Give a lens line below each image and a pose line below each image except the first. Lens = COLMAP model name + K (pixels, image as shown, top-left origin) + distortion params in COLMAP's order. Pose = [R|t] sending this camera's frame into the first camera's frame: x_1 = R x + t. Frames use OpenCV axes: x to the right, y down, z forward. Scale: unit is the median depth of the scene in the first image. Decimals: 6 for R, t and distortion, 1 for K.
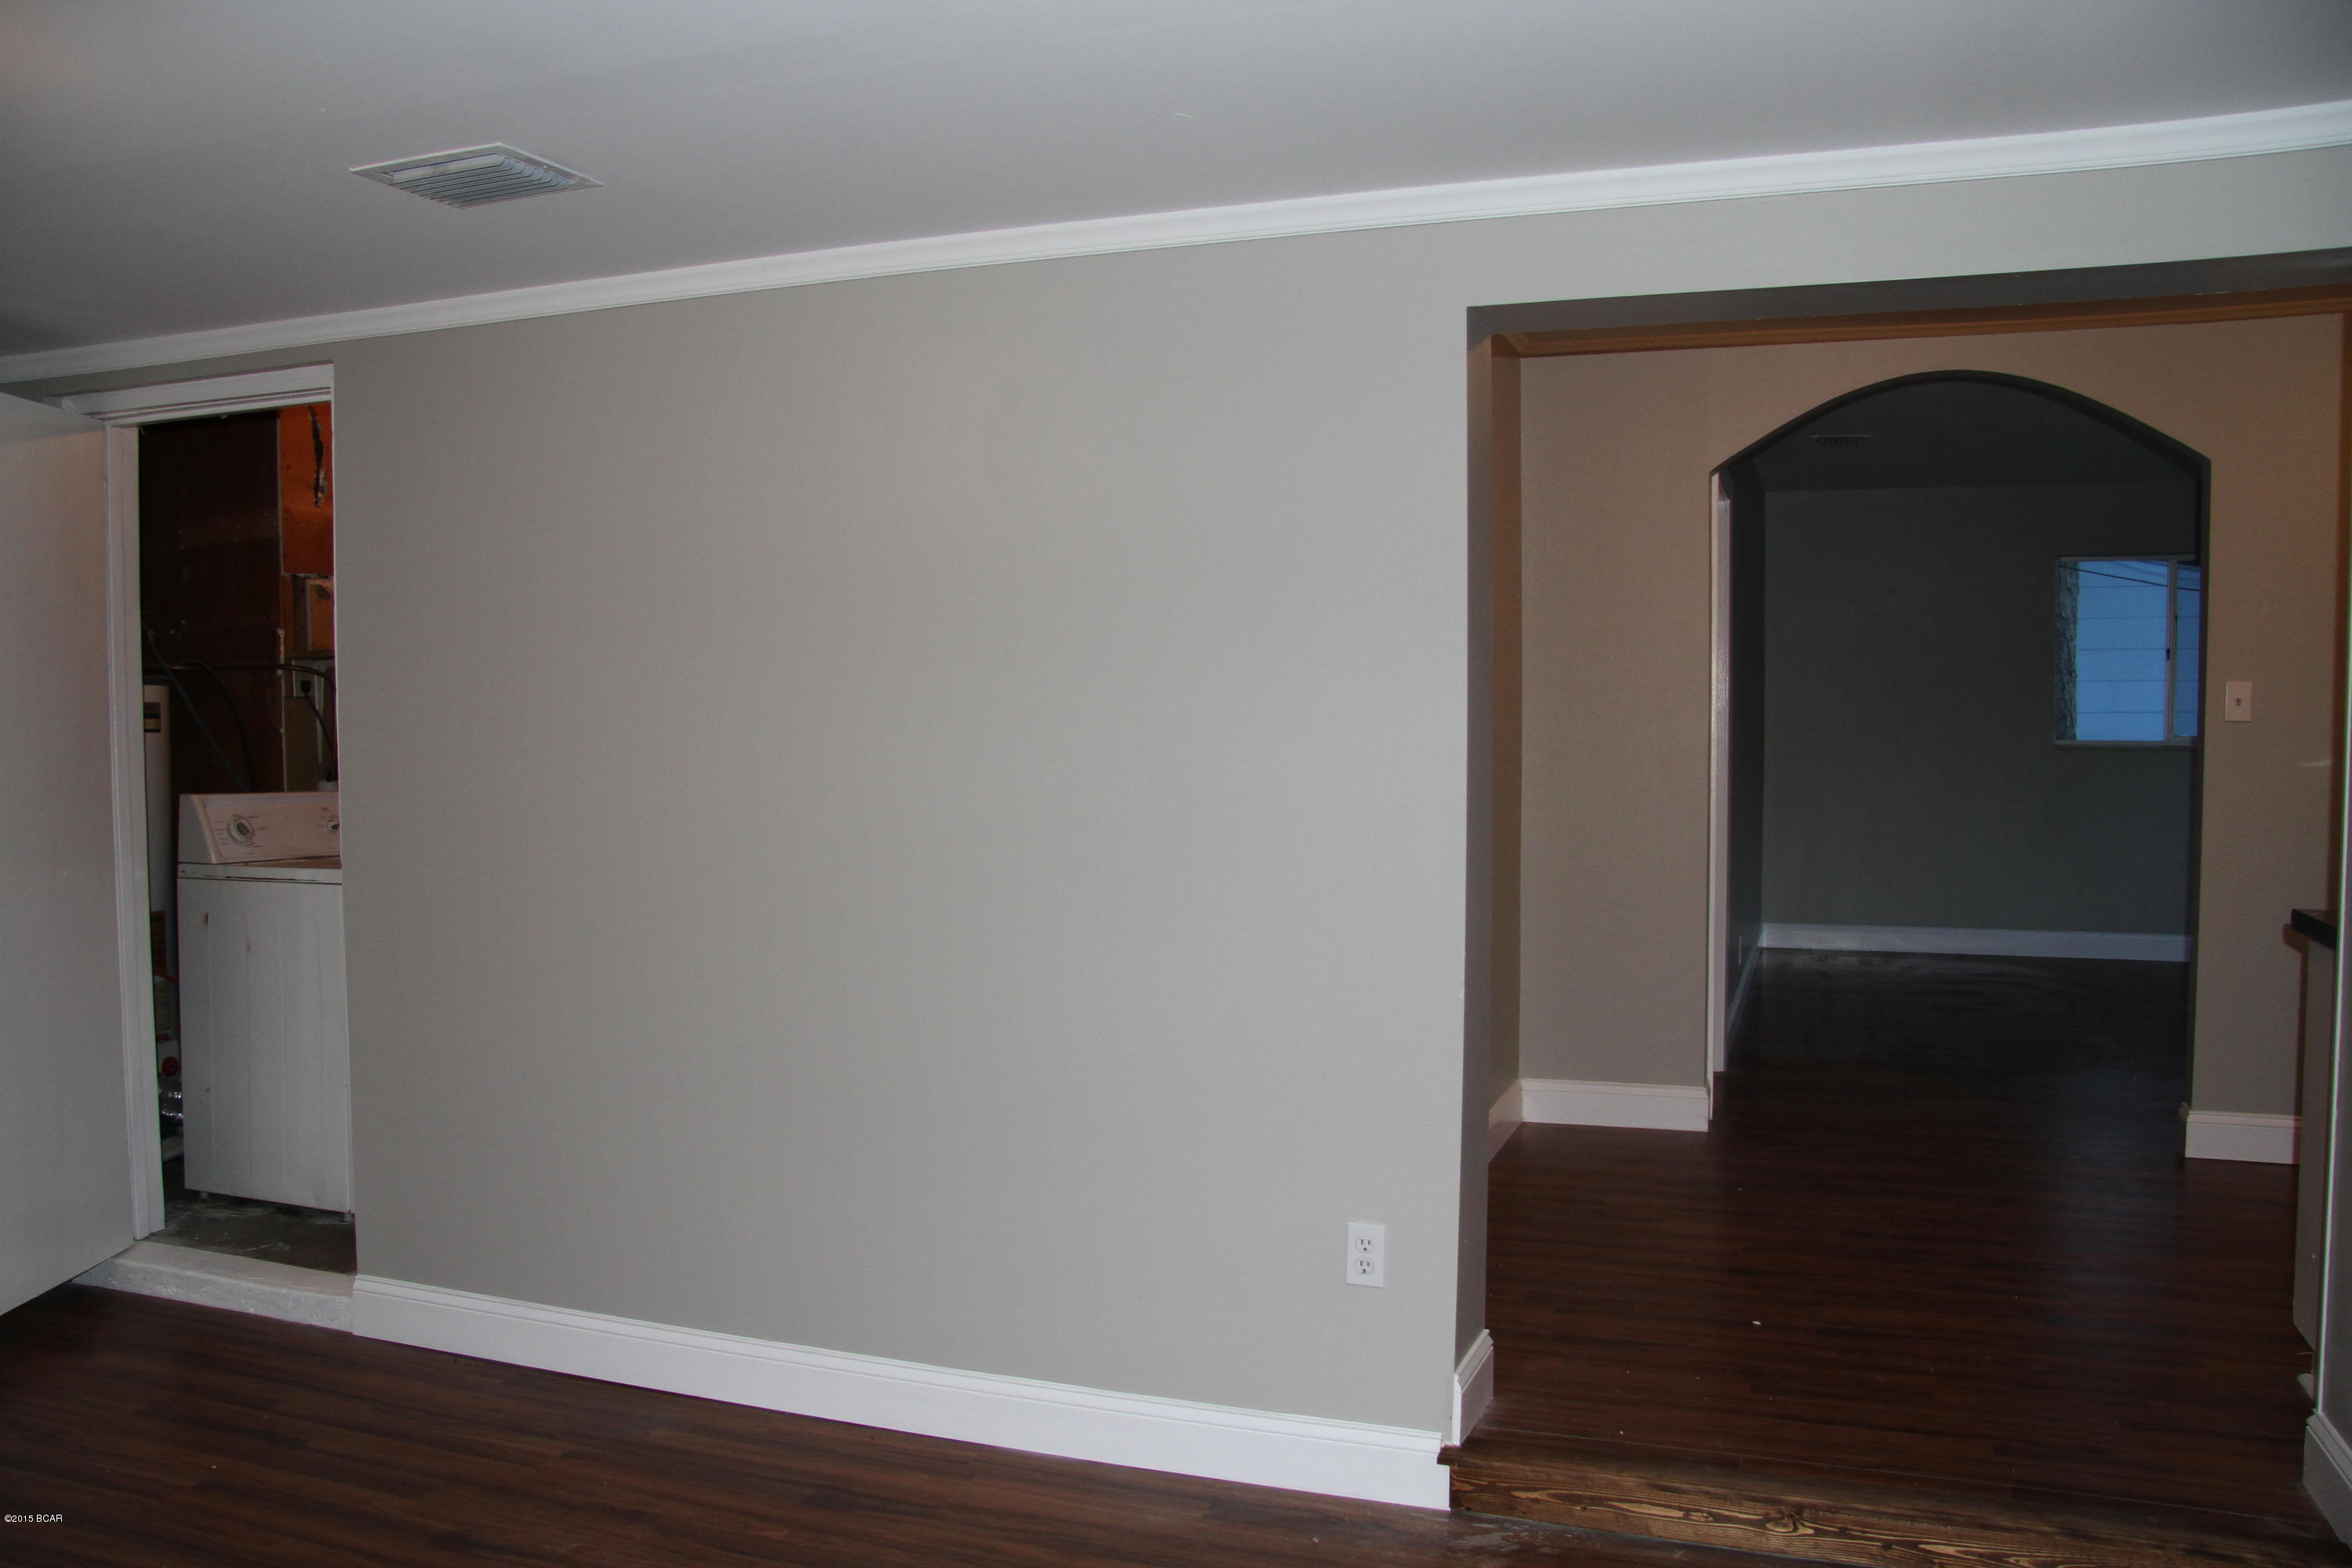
lens RADIAL K [[1851.9, 0, 1166.3], [0, 1851.9, 794.7], [0, 0, 1]] dist [-0.173821, 0.138603]
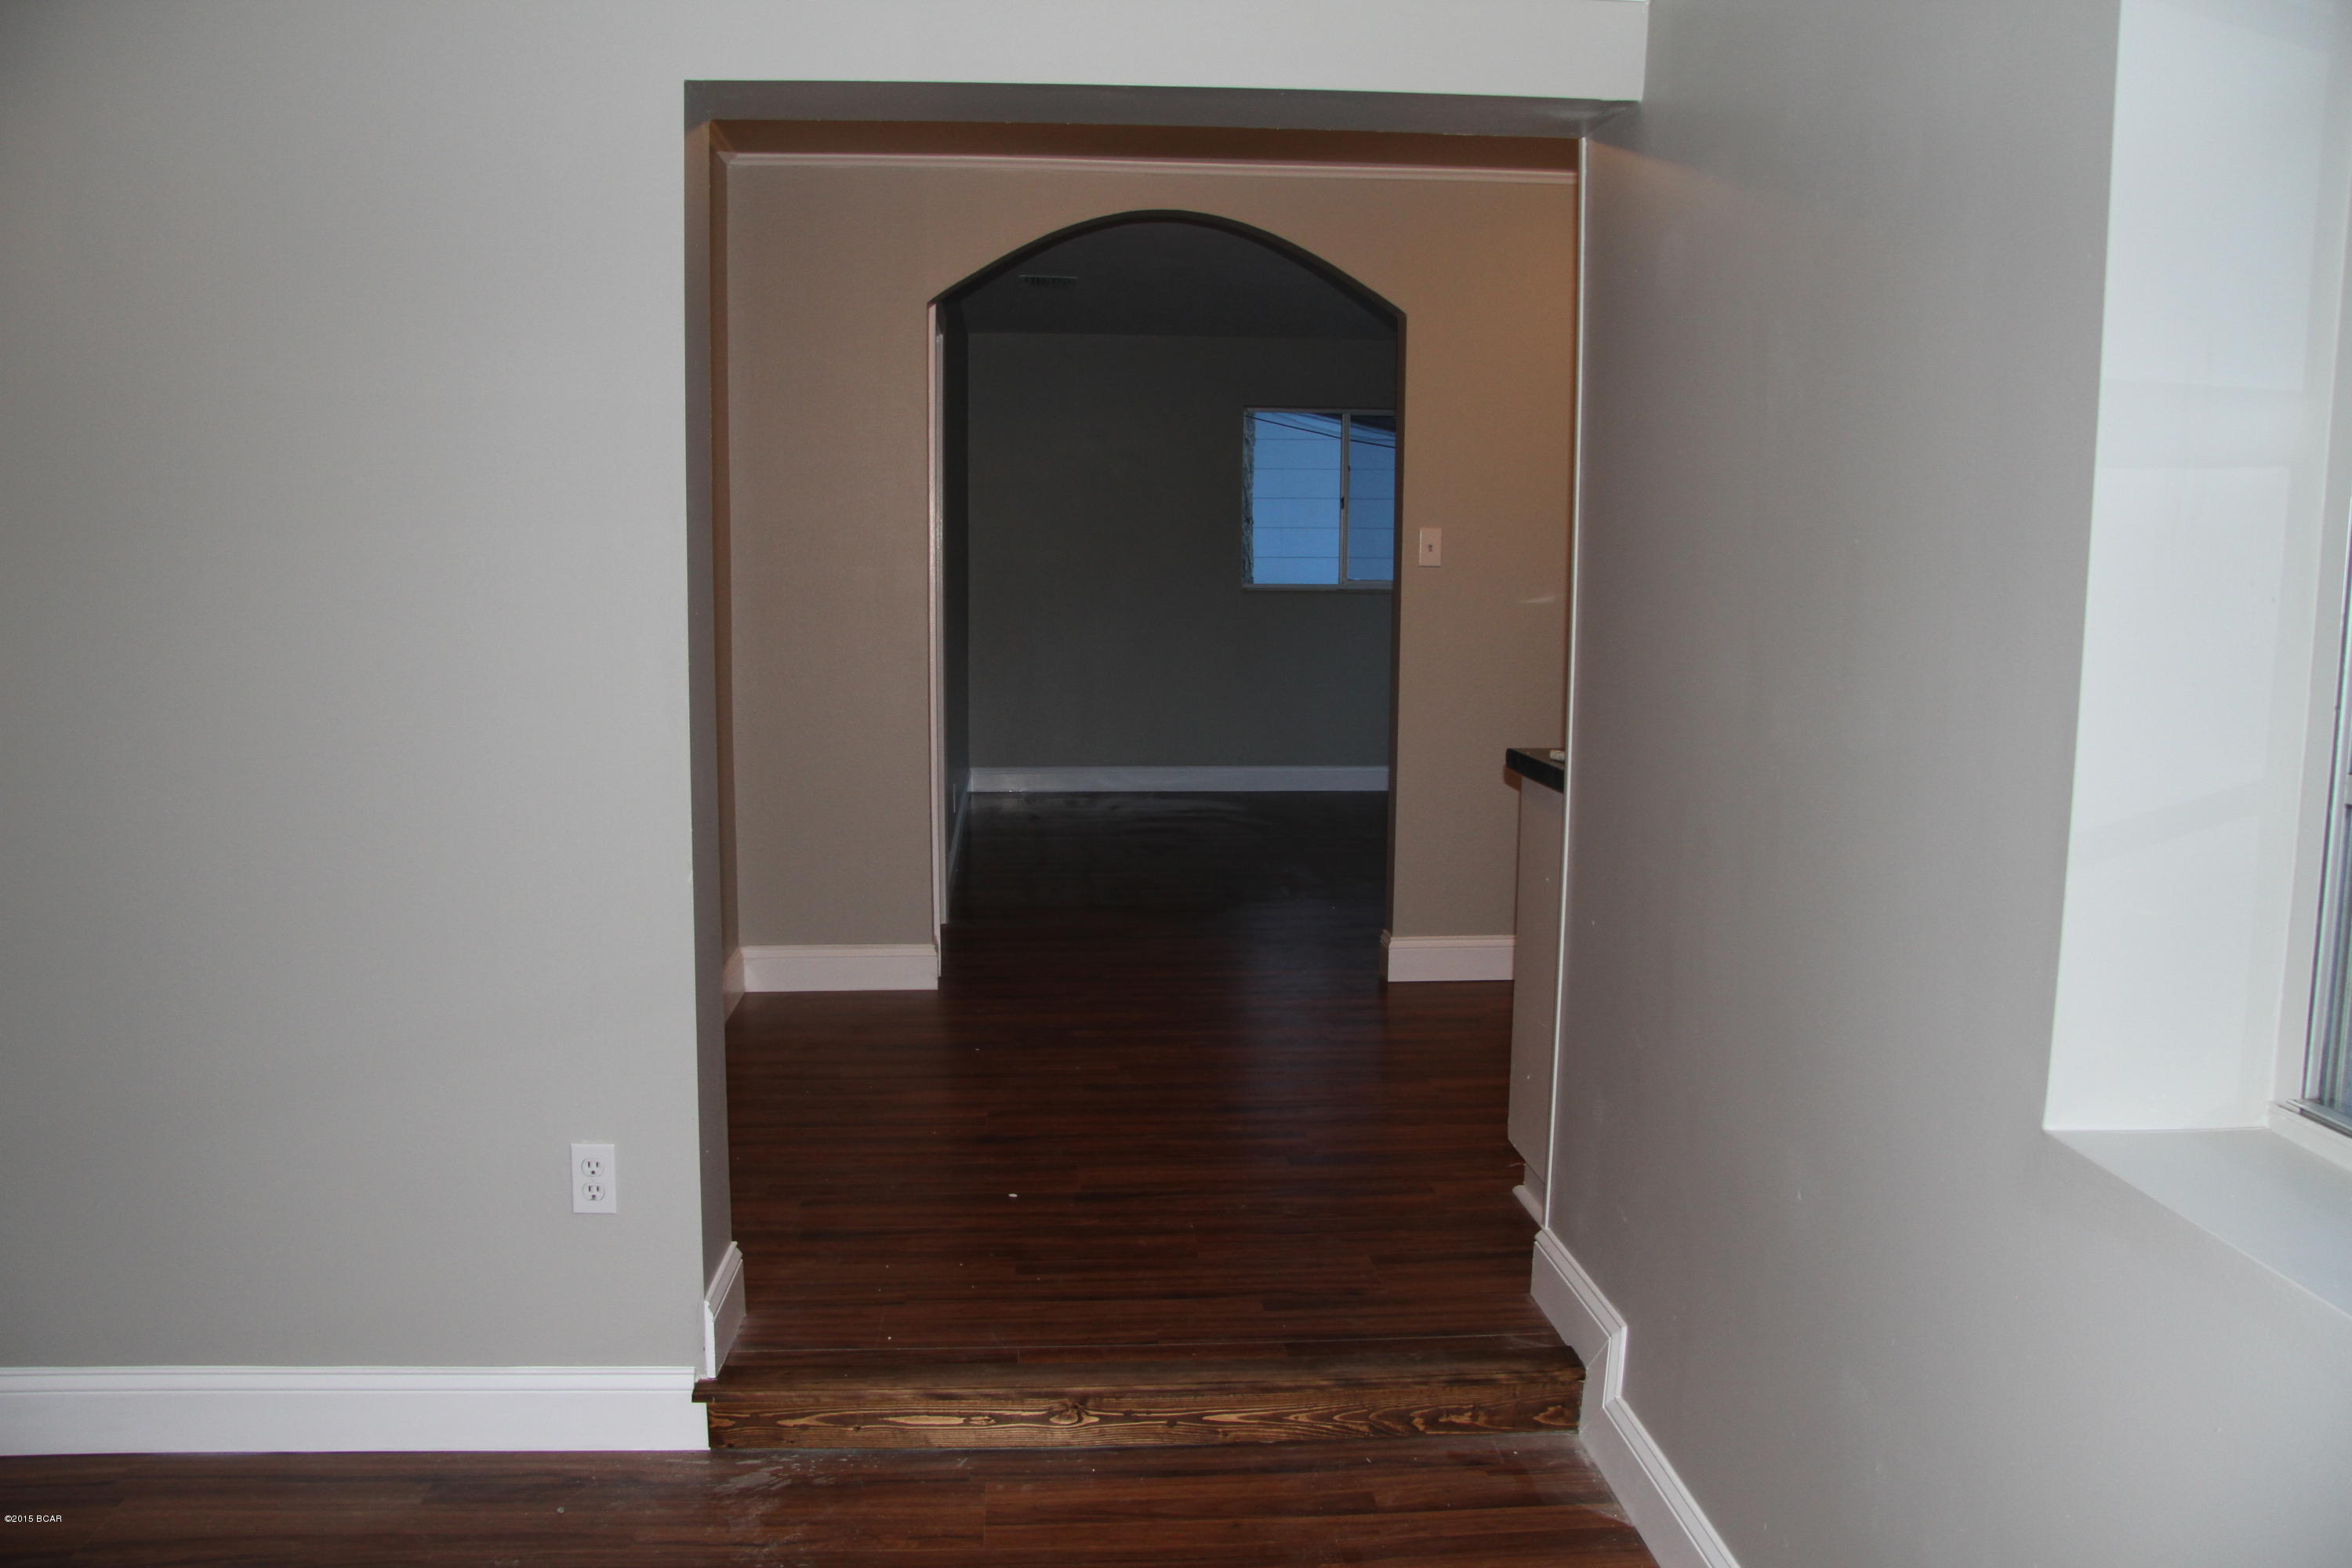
lens RADIAL K [[1851.9, 0, 1166.3], [0, 1851.9, 794.7], [0, 0, 1]] dist [-0.173821, 0.138603]
pose [[0.907640, -0.044103, 0.417425, 0.004091], [0.008758, 0.996238, 0.086215, -0.003437], [-0.419657, -0.074597, 0.904612, 0.116771]]
